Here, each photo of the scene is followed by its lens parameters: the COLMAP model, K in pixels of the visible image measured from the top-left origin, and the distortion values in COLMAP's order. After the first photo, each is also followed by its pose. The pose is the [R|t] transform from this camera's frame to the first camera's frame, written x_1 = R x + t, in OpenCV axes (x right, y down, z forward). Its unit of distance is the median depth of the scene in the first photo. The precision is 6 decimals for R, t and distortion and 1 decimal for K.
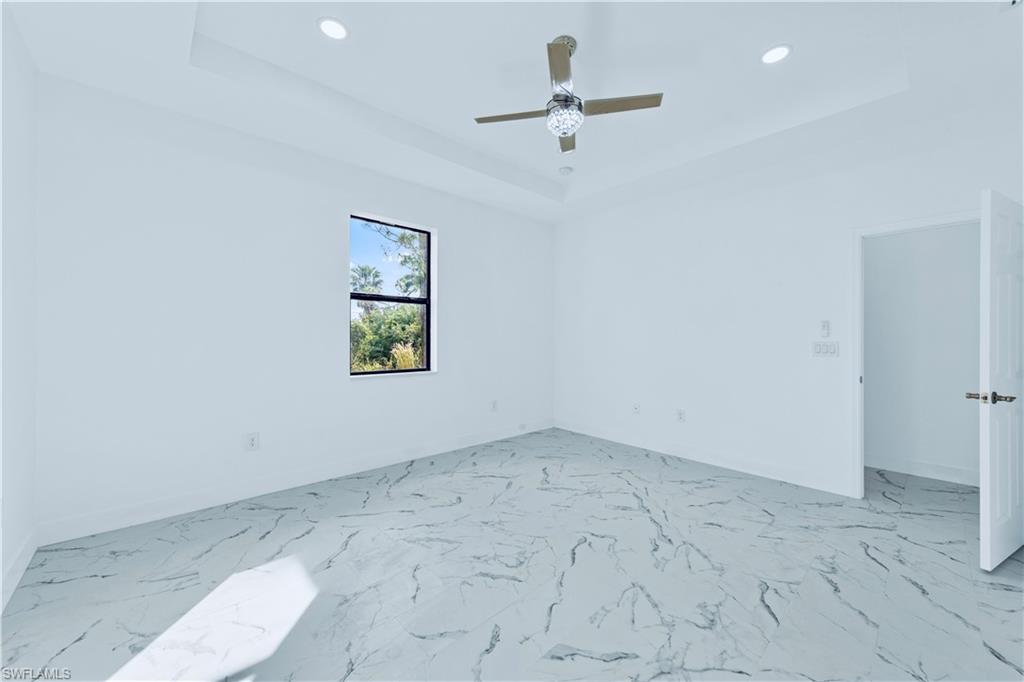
lens RADIAL K [[389.4, 0, 514.1], [0, 389.4, 342.1], [0, 0, 1]] dist [0.004366, -0.000656]
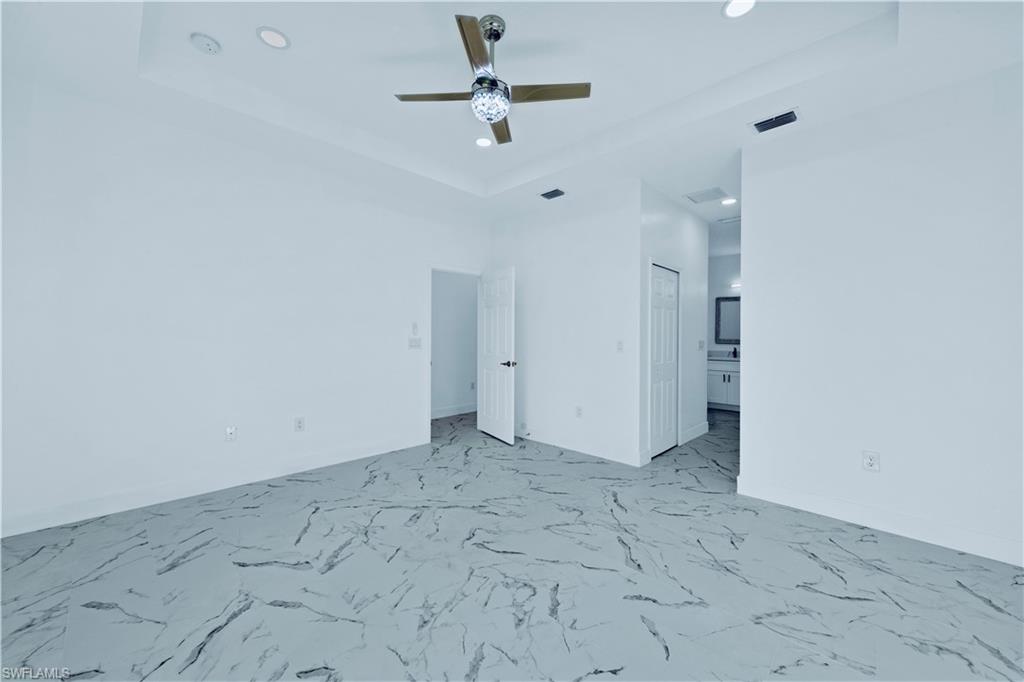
lens RADIAL K [[389.4, 0, 515.1], [0, 389.4, 337.5], [0, 0, 1]] dist [0.004366, -0.000656]
pose [[-0.064290, -0.007272, 0.997905, -0.662309], [0.004660, 0.999960, 0.007587, -0.013229], [-0.997920, 0.005138, -0.064254, 0.810482]]
